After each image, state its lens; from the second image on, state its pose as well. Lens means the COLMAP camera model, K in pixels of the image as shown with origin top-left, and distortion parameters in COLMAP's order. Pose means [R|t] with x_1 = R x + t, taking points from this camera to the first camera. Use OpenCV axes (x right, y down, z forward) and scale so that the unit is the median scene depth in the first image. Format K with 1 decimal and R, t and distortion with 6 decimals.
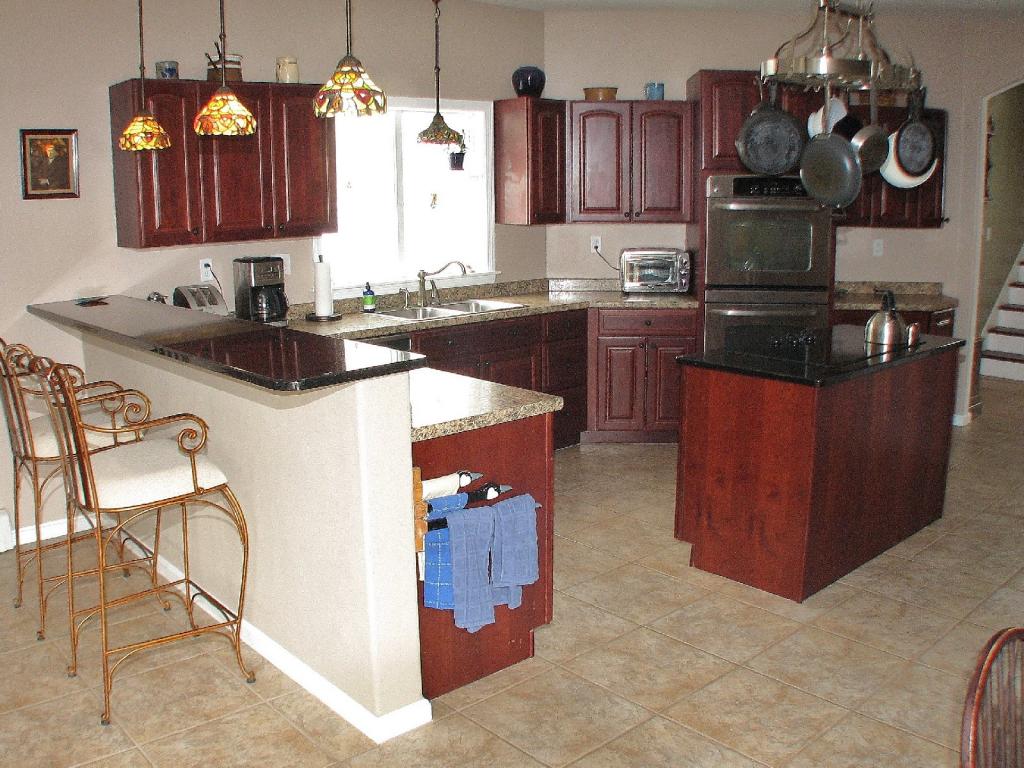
lens RADIAL K [[930.4, 0, 512.0], [0, 930.4, 384.0], [0, 0, 1]] dist [-0.218377, 0.000983]
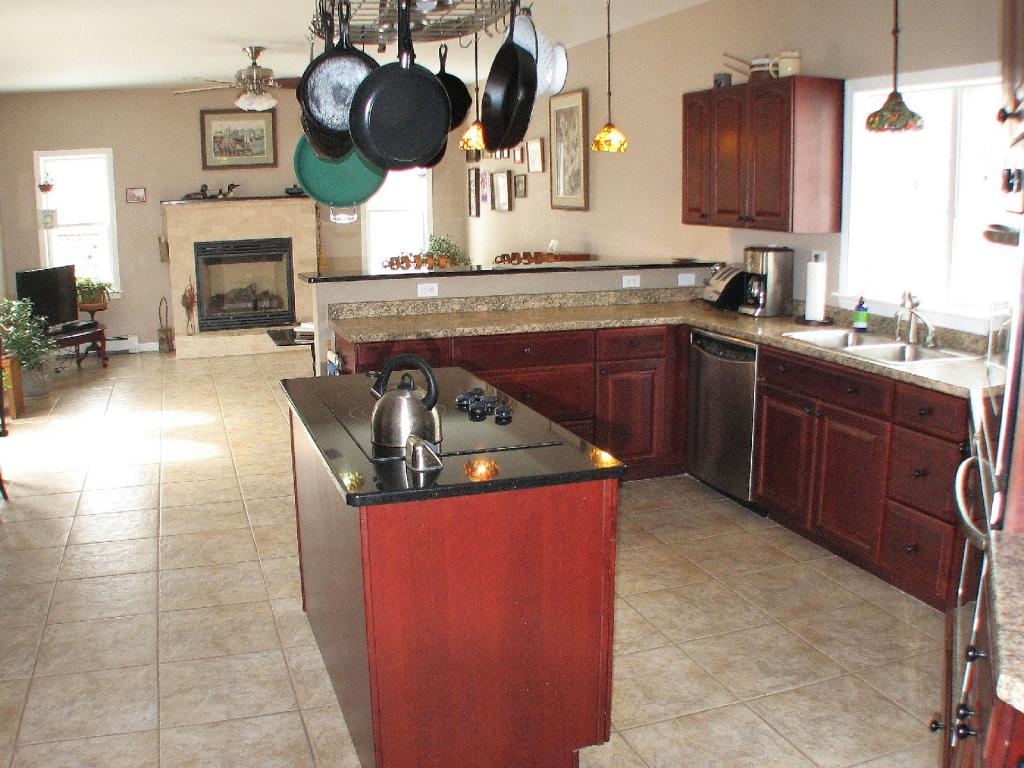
lens RADIAL K [[930.4, 0, 512.0], [0, 930.4, 384.0], [0, 0, 1]] dist [-0.218377, 0.000983]
pose [[-0.356424, 0.213247, -0.909663, 0.830409], [-0.176609, 0.940677, 0.289716, -0.244261], [0.917481, 0.263916, -0.297619, 1.090997]]
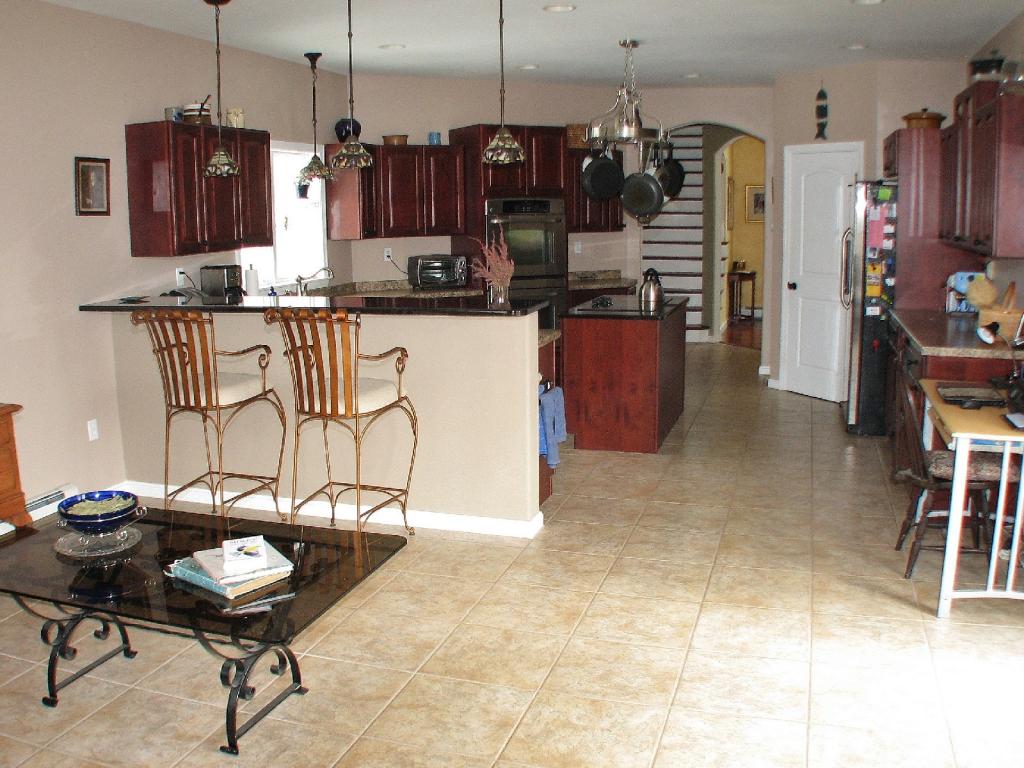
lens RADIAL K [[911.2, 0, 512.4], [0, 911.2, 338.3], [0, 0, 1]] dist [-0.287177, -0.003289]
pose [[0.859826, -0.069760, 0.505799, -0.554256], [0.108070, 0.993043, -0.046751, 0.062082], [-0.499019, 0.094859, 0.861383, -0.241925]]
